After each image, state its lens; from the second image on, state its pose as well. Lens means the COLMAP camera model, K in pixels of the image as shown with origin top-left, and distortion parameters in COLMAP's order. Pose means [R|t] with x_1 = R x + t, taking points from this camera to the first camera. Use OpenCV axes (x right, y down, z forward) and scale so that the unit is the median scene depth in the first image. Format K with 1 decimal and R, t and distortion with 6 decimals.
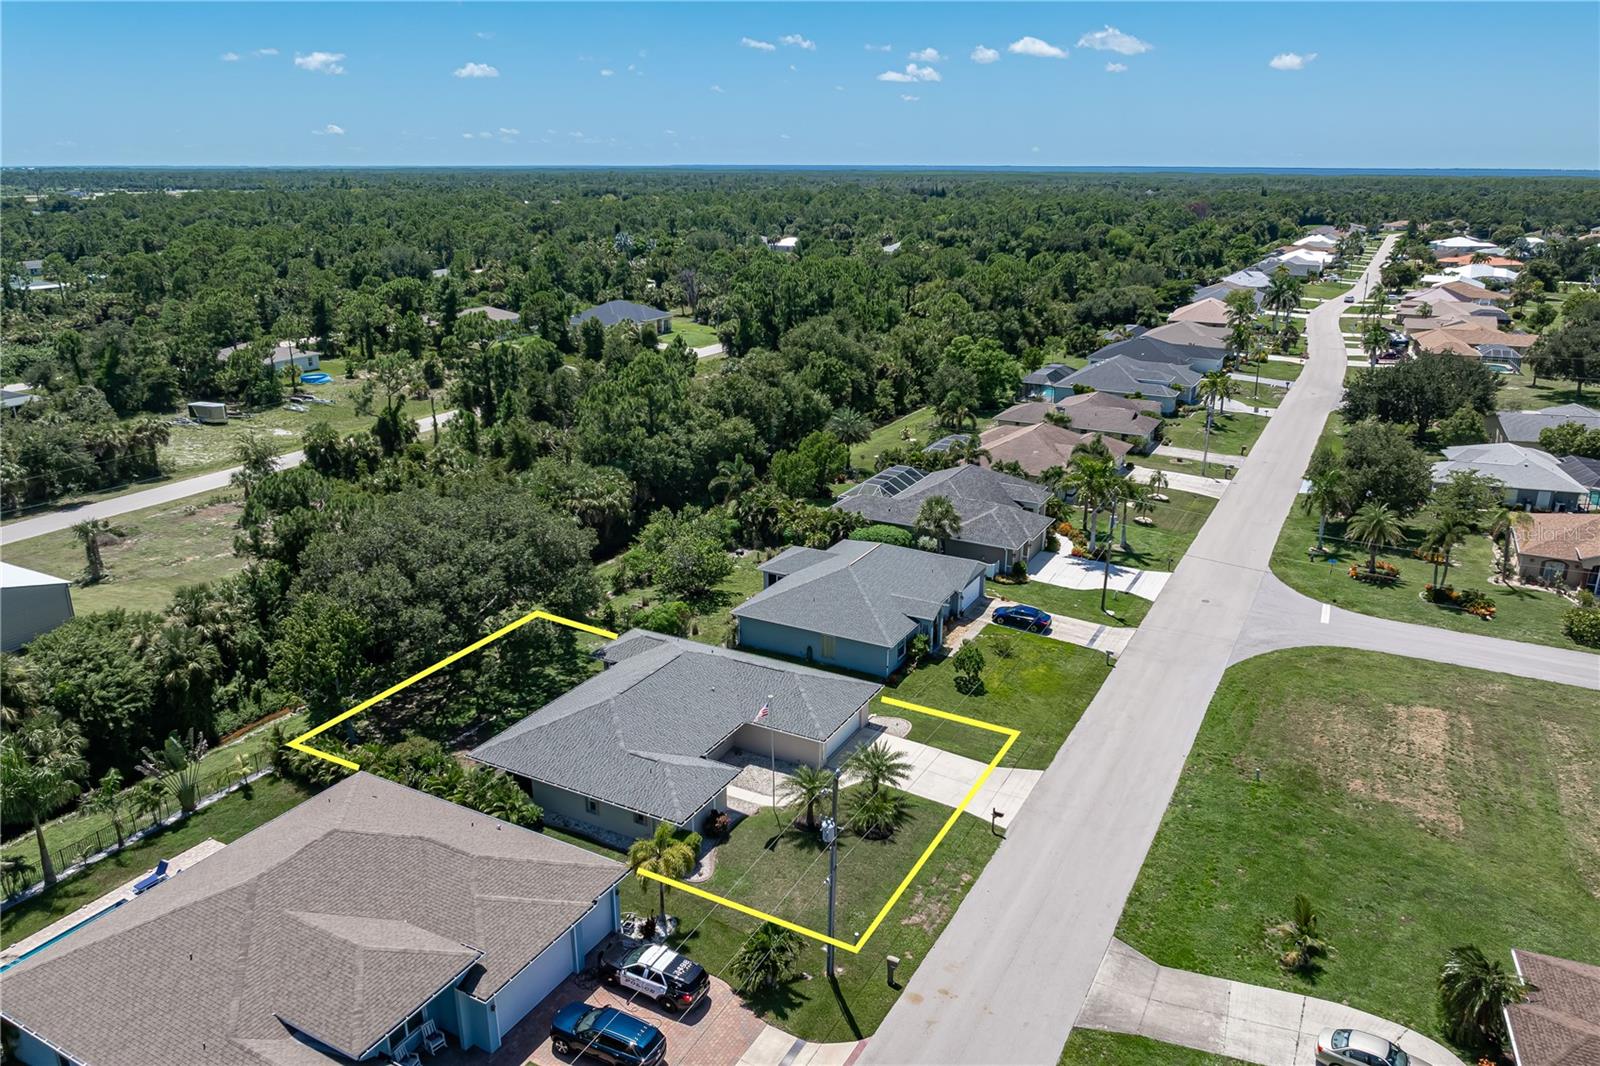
lens RADIAL K [[1141.2, 0, 814.3], [0, 1141.2, 530.8], [0, 0, 1]] dist [-0.024142, -0.000184]
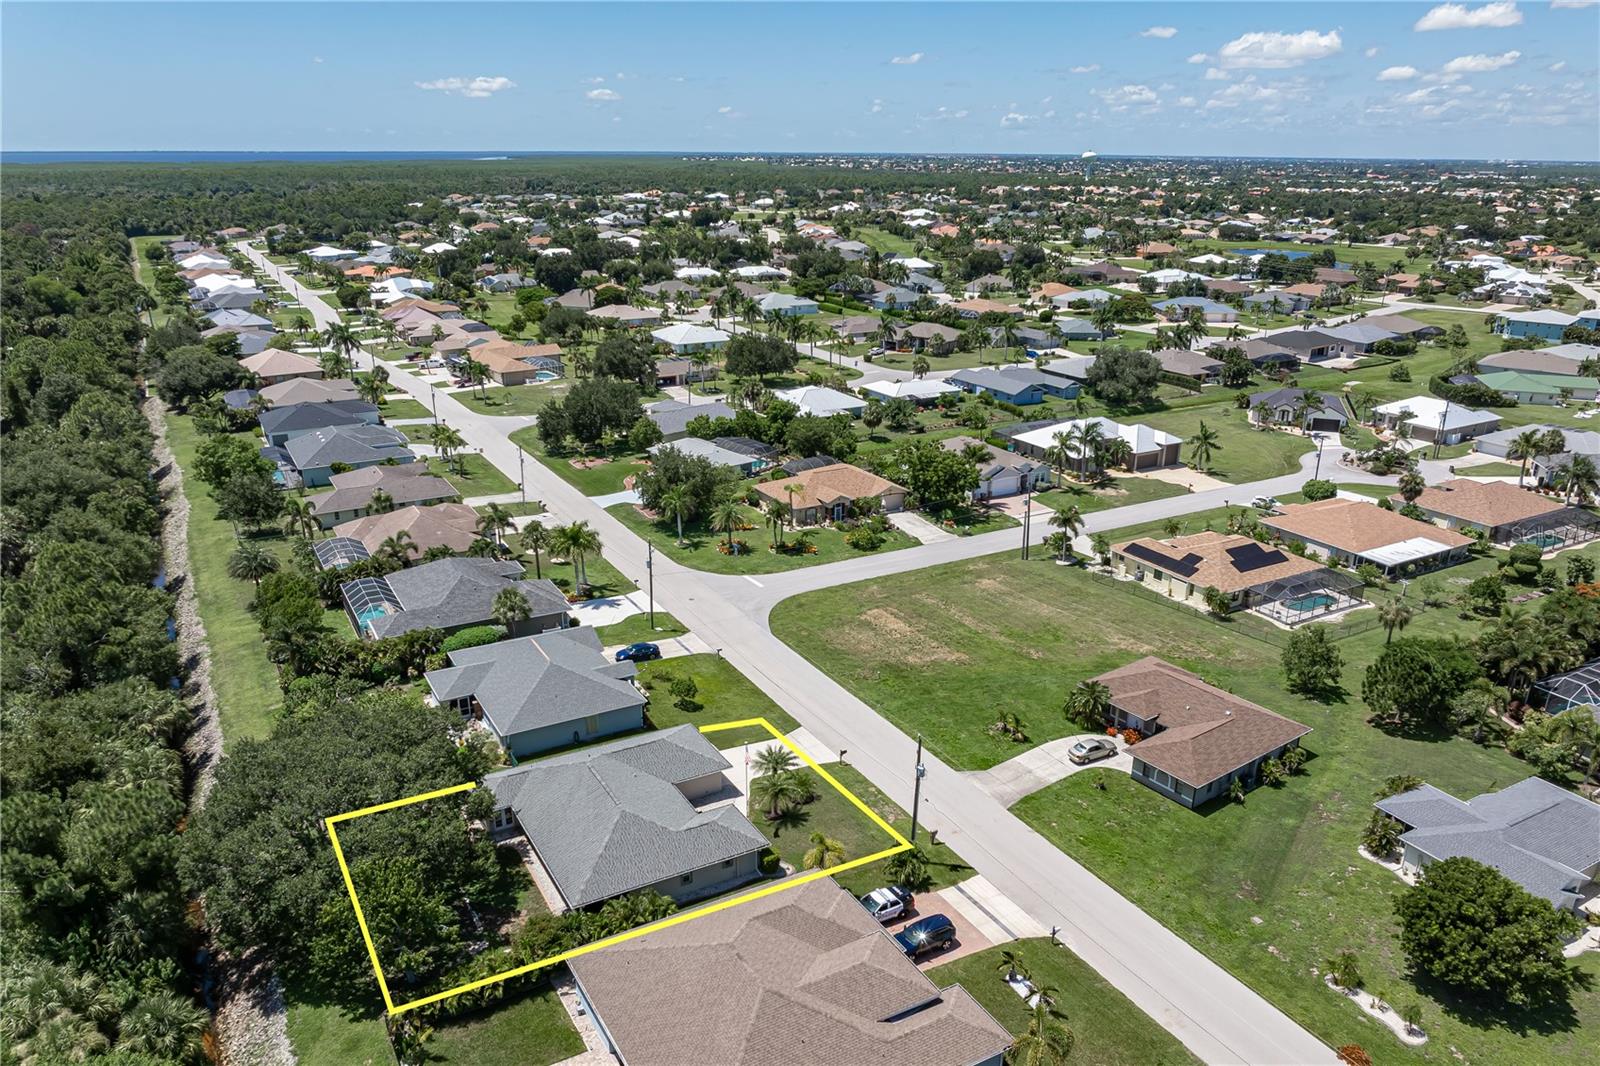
lens RADIAL K [[1134.0, 0, 826.7], [0, 1134.0, 538.6], [0, 0, 1]] dist [-0.017951, 0.002486]
pose [[0.523369, -0.274535, 0.806669, -0.687171], [0.255069, 0.953744, 0.159100, -0.192555], [-0.813035, 0.122488, 0.569185, 0.056961]]
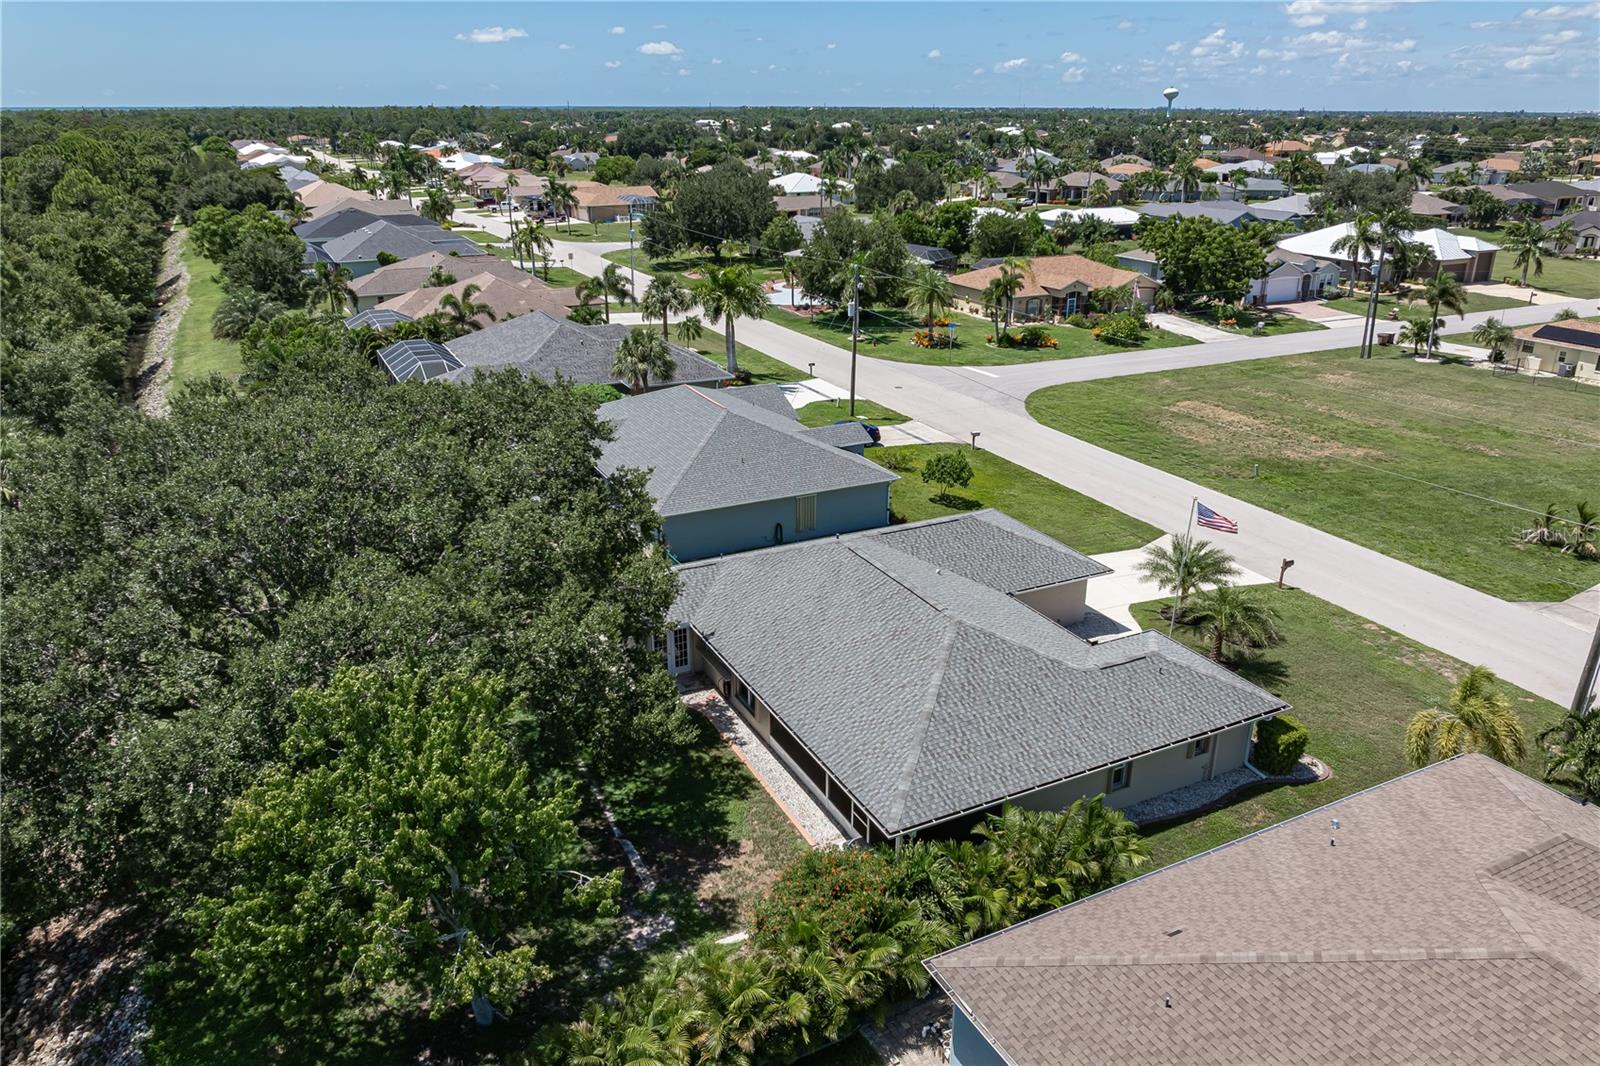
lens RADIAL K [[1139.5, 0, 827.0], [0, 1139.5, 462.2], [0, 0, 1]] dist [-0.011529, -0.002357]
pose [[0.566484, -0.246250, 0.786420, -0.442915], [0.251248, 0.960484, 0.119772, -0.005861], [-0.784837, 0.129738, 0.605969, 0.495233]]
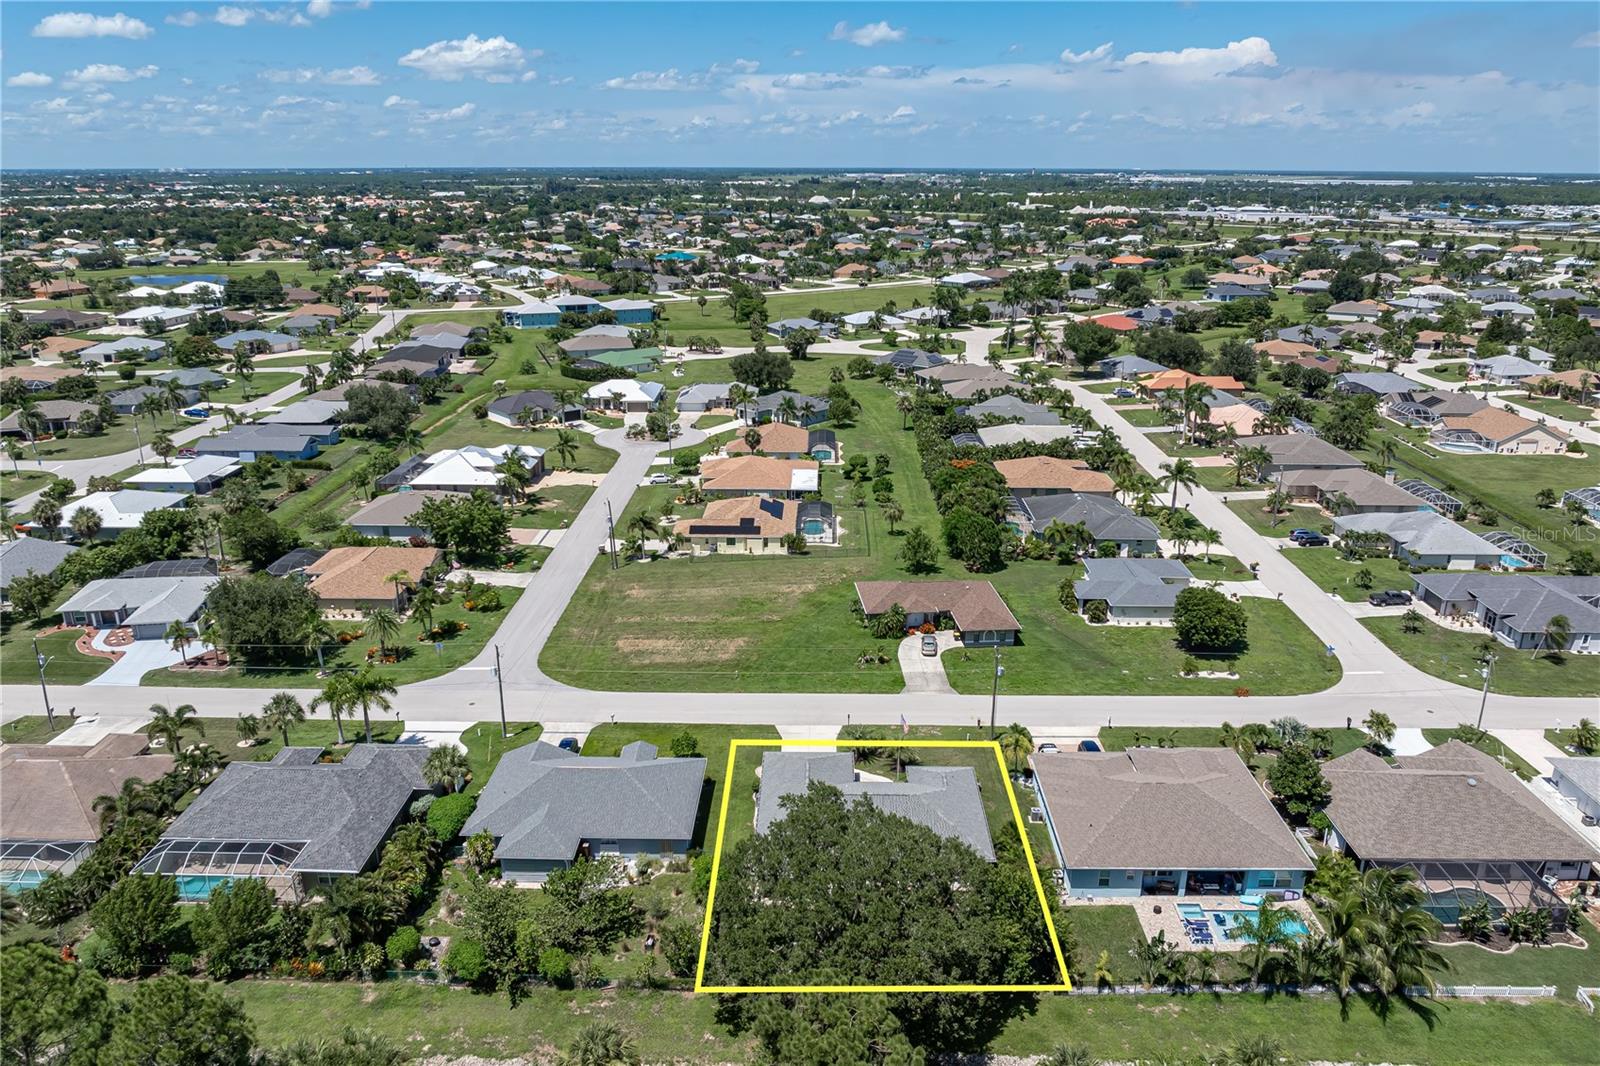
lens RADIAL K [[1118.2, 0, 800.7], [0, 1118.2, 499.9], [0, 0, 1]] dist [-0.008900, -0.000270]
pose [[-0.446813, -0.258258, 0.856540, -0.876721], [0.273814, 0.872002, 0.405755, -0.566652], [-0.851695, 0.415830, -0.318907, 0.999271]]
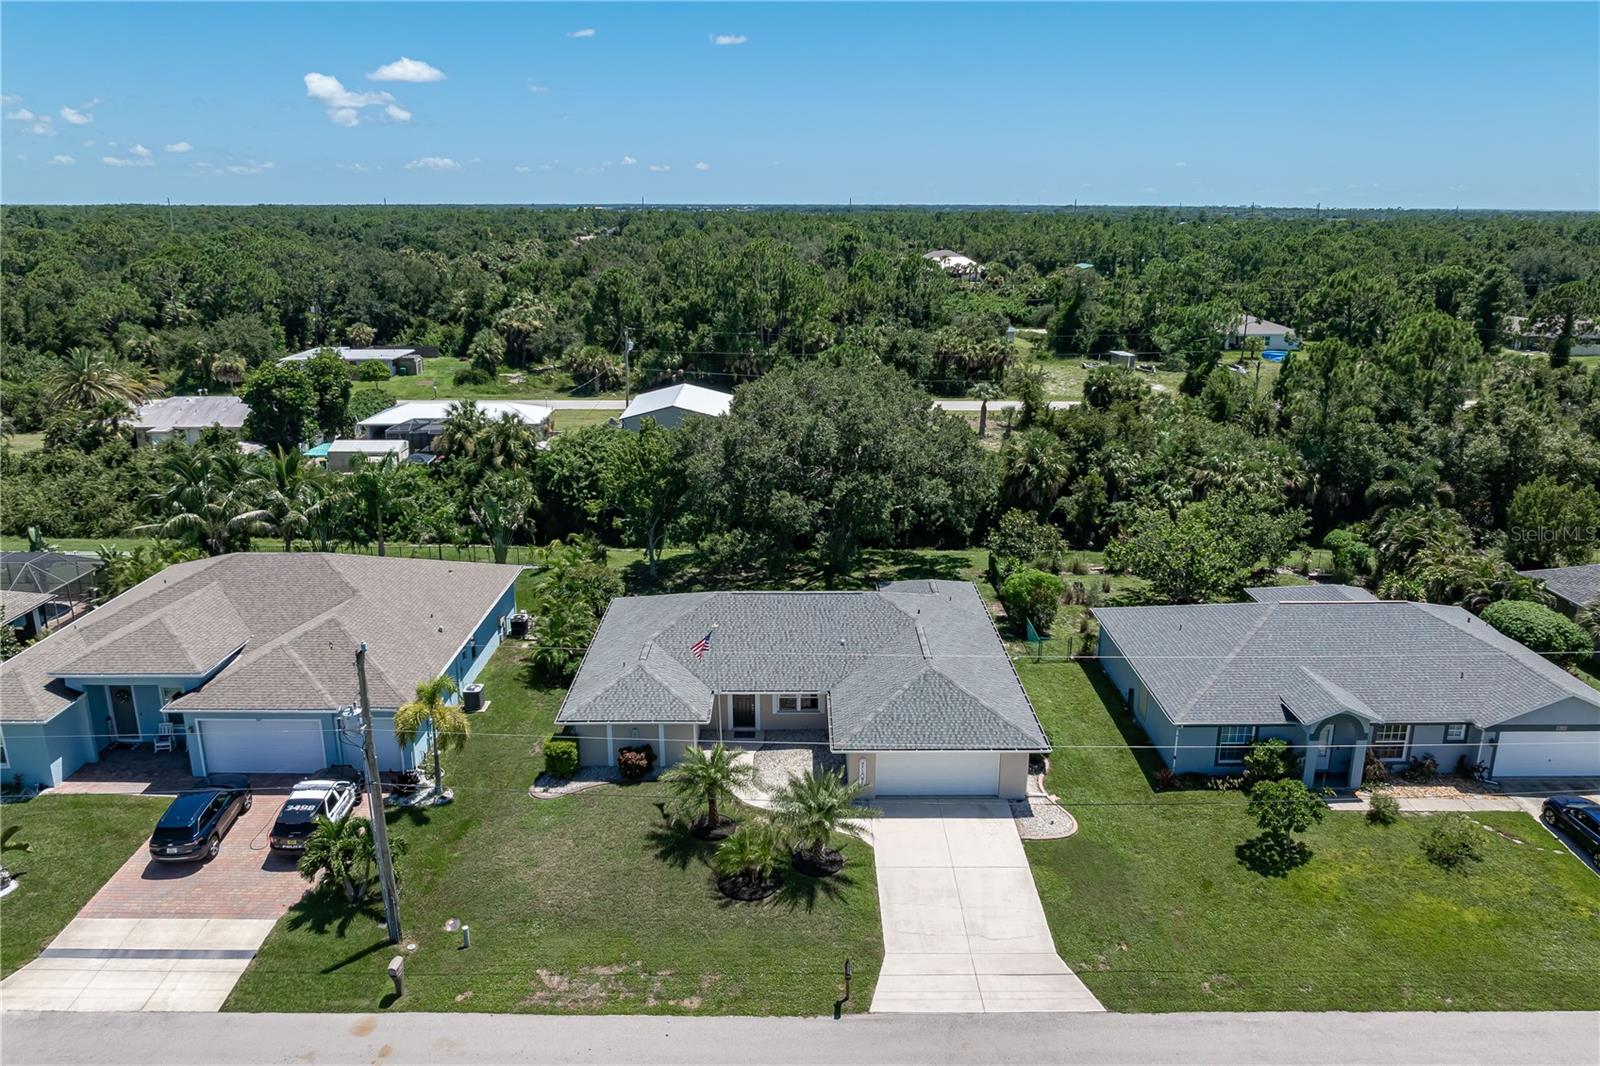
lens RADIAL K [[1118.2, 0, 800.7], [0, 1118.2, 499.9], [0, 0, 1]] dist [-0.008900, -0.000270]
pose [[0.467890, 0.215213, -0.857183, 0.371860], [-0.277206, 0.956690, 0.088885, -0.005871], [0.839188, 0.196027, 0.507284, 0.440173]]
